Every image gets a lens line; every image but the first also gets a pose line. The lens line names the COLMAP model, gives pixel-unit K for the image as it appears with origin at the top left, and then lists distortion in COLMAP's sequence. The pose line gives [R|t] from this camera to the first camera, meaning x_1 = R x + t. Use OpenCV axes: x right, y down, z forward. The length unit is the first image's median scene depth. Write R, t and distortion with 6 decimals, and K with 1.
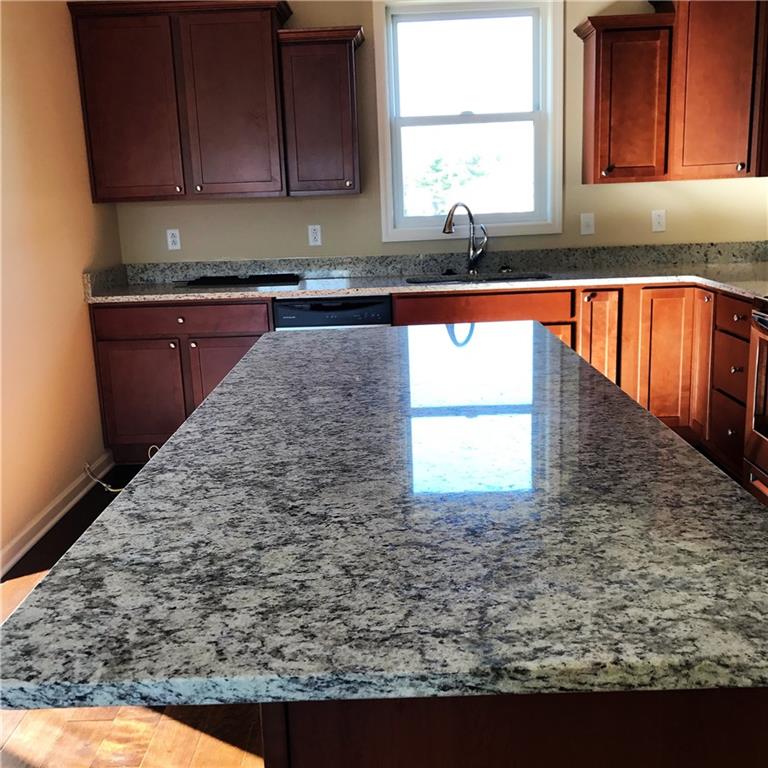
lens RADIAL K [[835.8, 0, 384.0], [0, 835.8, 384.0], [0, 0, 1]] dist [0.075065, -0.173215]
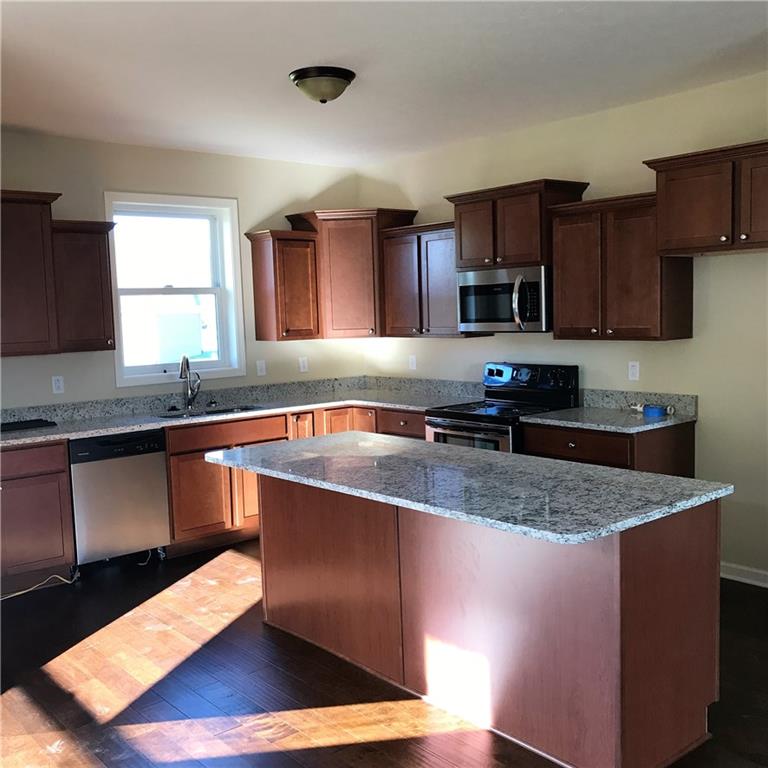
lens RADIAL K [[835.8, 0, 384.0], [0, 835.8, 384.0], [0, 0, 1]] dist [0.075065, -0.173215]
pose [[0.752355, -0.042840, 0.657364, -0.561304], [0.145876, 0.983944, -0.102831, 0.006702], [-0.642404, 0.173259, 0.746524, -0.166783]]
